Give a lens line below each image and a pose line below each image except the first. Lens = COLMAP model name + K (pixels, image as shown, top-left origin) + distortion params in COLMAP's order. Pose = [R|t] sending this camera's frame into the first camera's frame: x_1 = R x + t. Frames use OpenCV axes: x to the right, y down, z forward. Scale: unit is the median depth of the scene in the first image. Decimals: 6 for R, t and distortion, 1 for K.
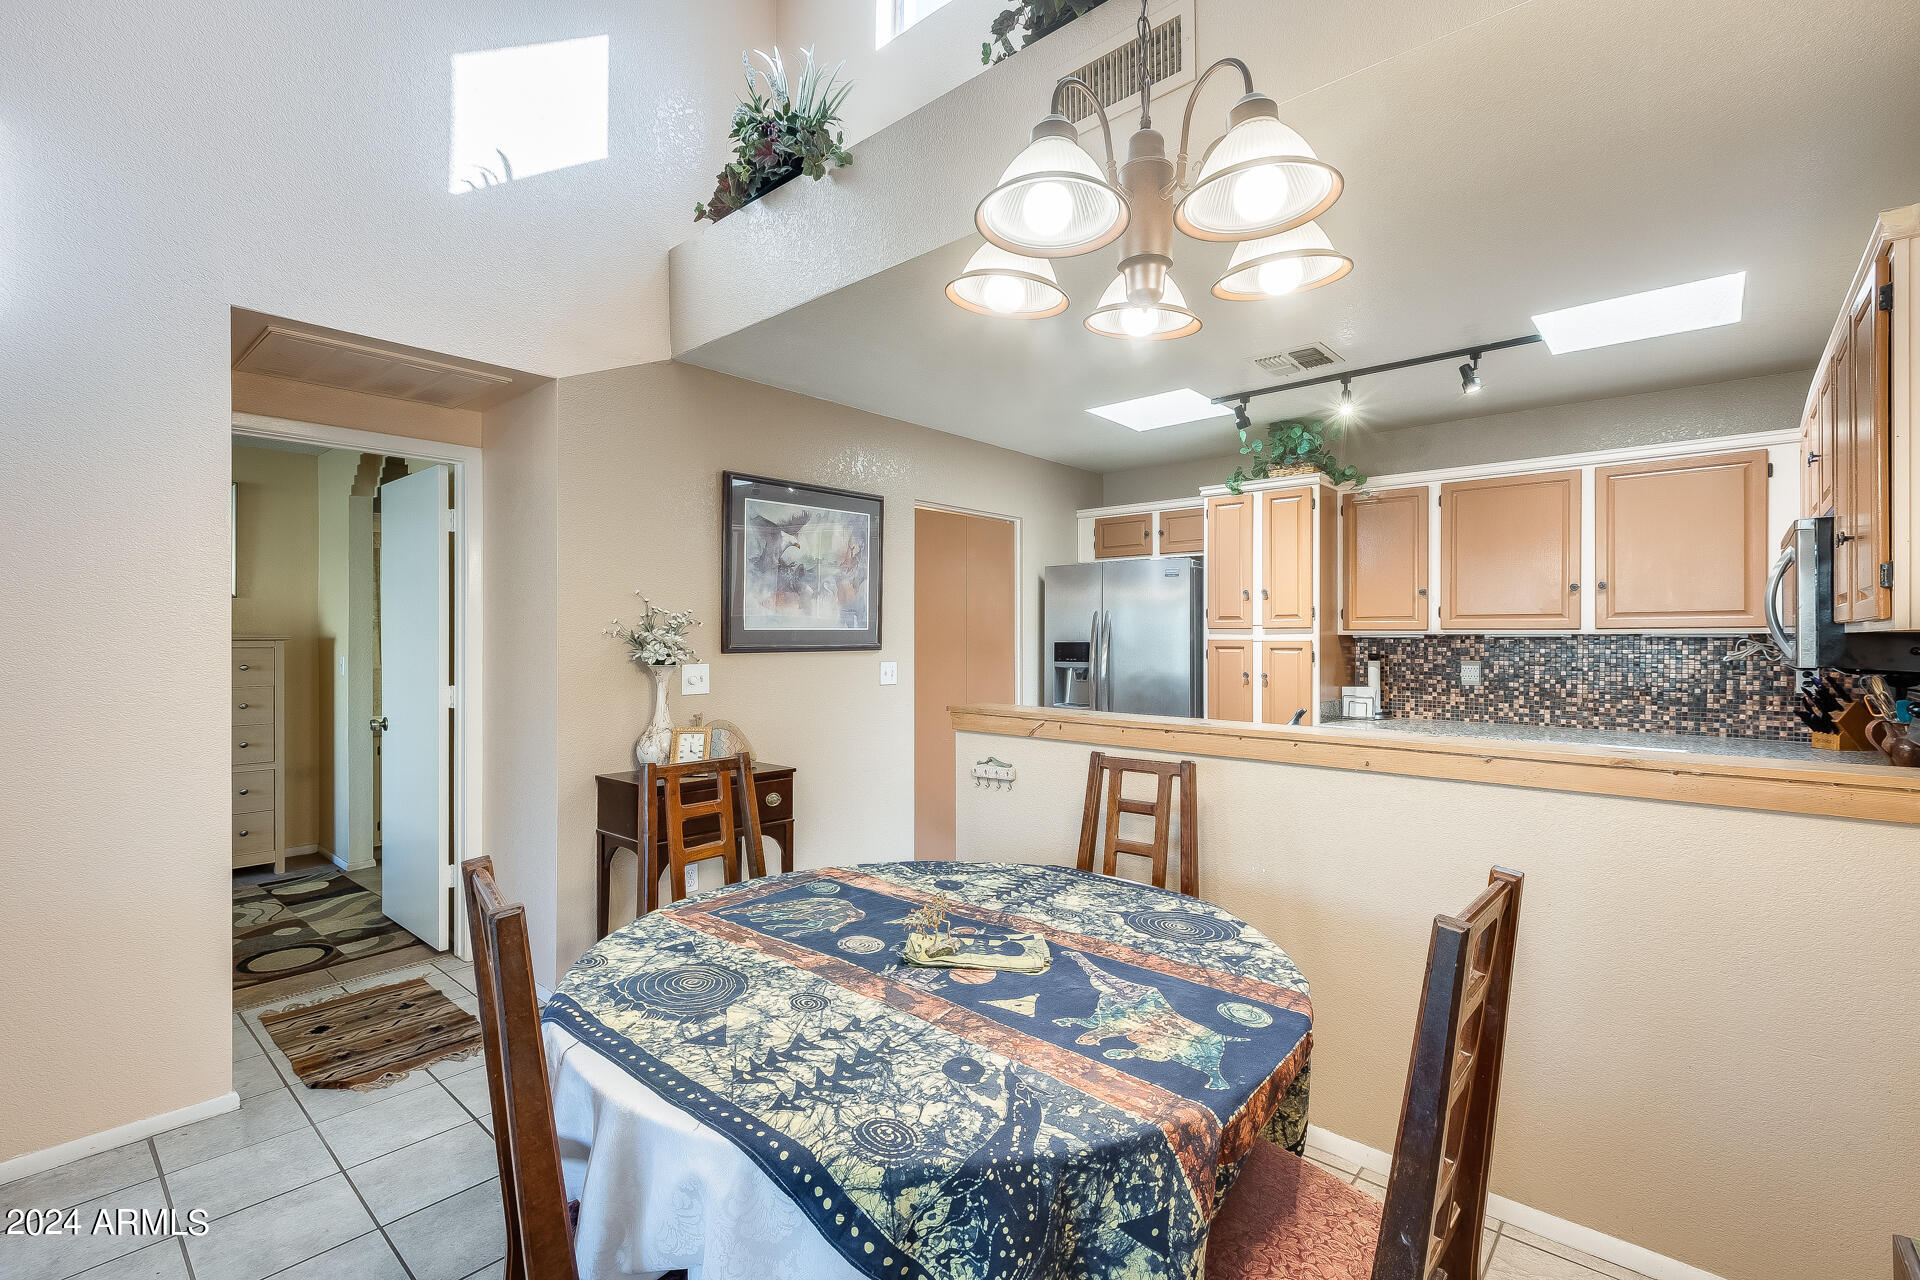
lens RADIAL K [[850.1, 0, 955.8], [0, 850.1, 636.6], [0, 0, 1]] dist [0.001667, -0.000335]
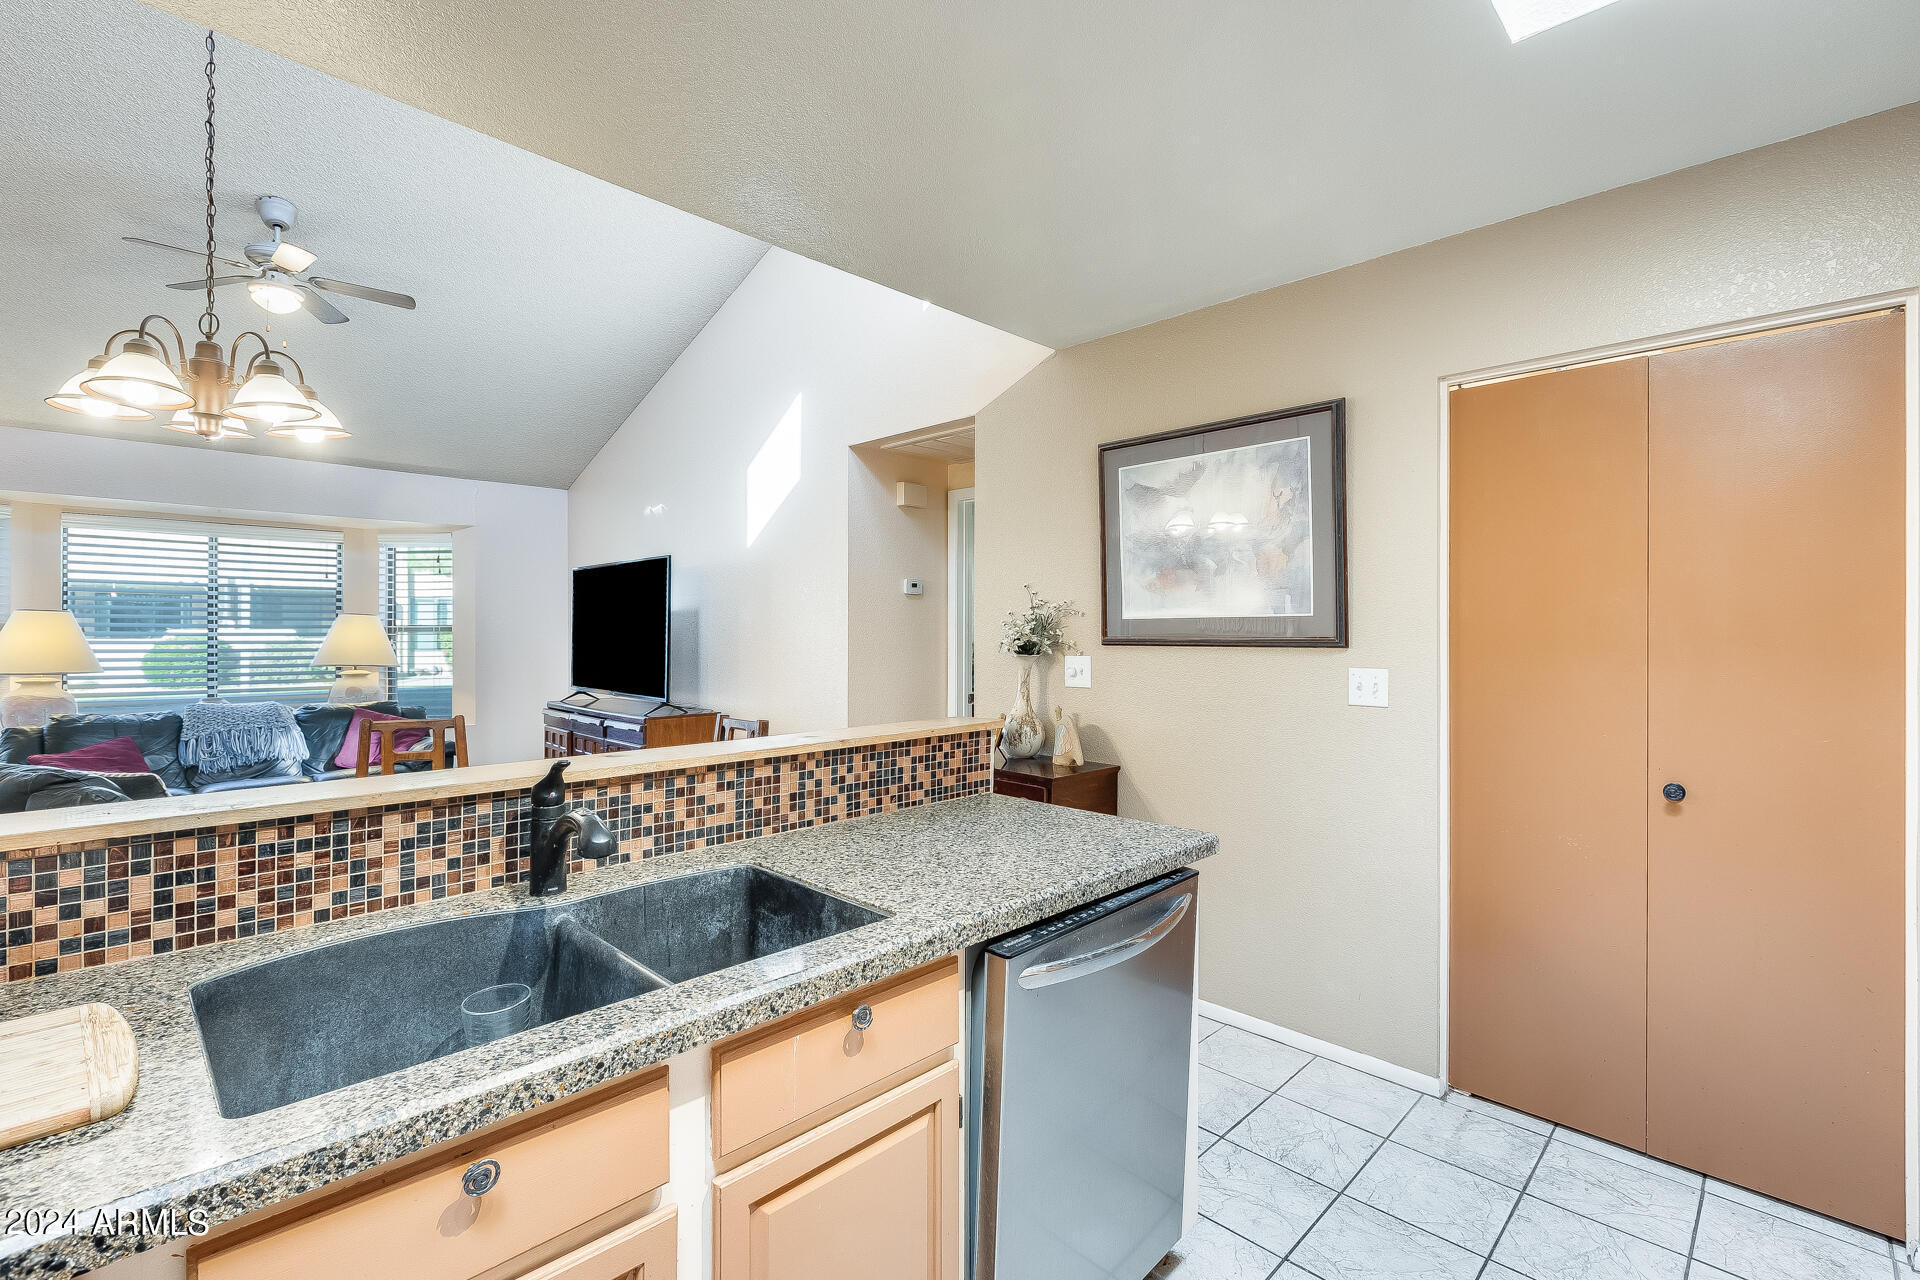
lens RADIAL K [[867.4, 0, 954.5], [0, 867.4, 640.5], [0, 0, 1]] dist [0.001955, 0.000086]
pose [[-0.060069, -0.001115, -0.998194, 0.821131], [-0.010056, 0.999949, -0.000512, 0.020540], [0.998144, 0.010007, -0.060077, 1.114827]]
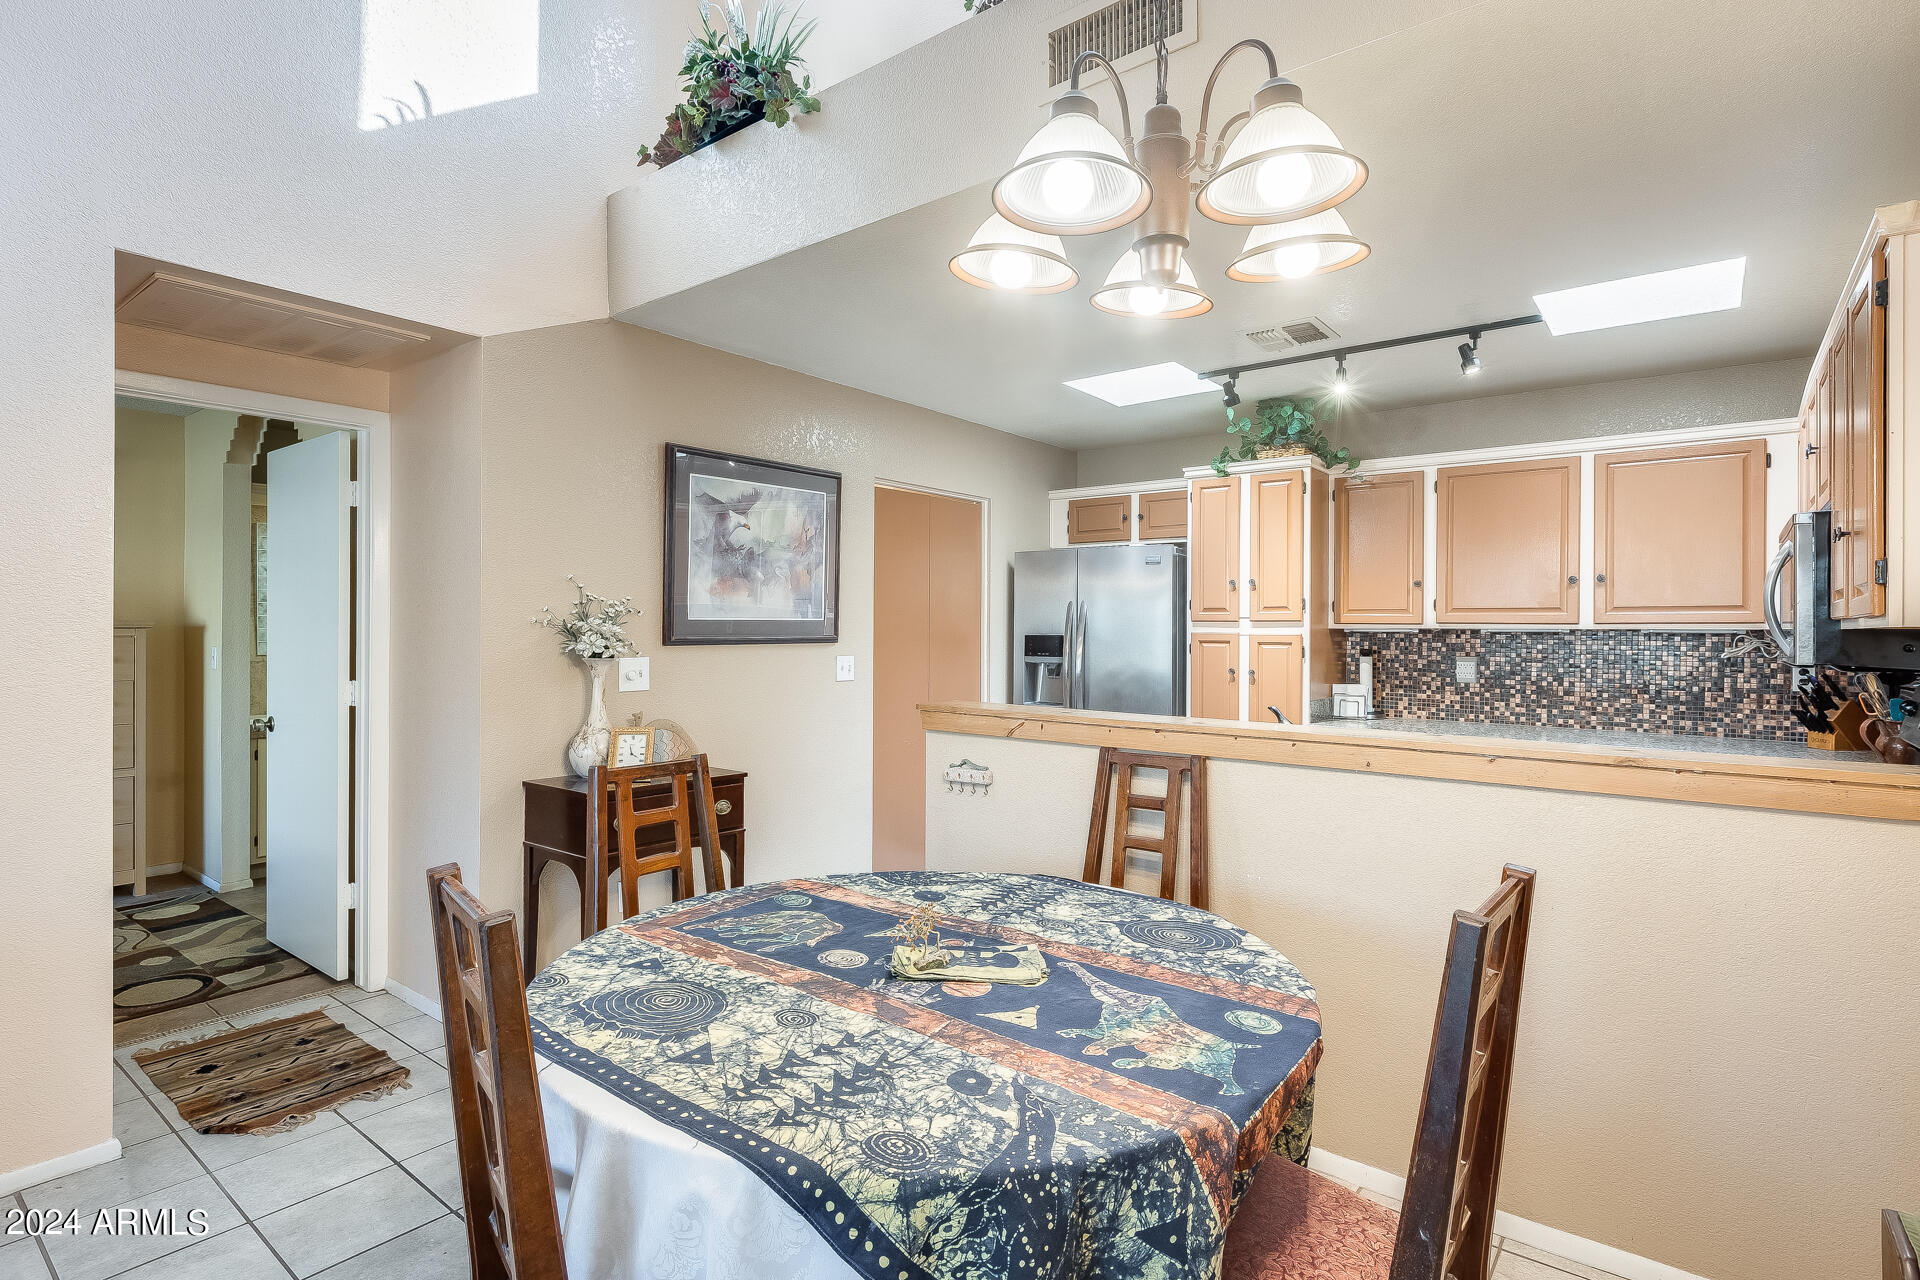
lens RADIAL K [[945.9, 0, 958.6], [0, 945.9, 628.8], [0, 0, 1]] dist [-0.000978, -0.000042]
pose [[0.998374, 0.005447, 0.056734, -0.024704], [-0.005492, 0.999985, 0.000628, -0.000281], [-0.056729, -0.000939, 0.998389, -0.022425]]
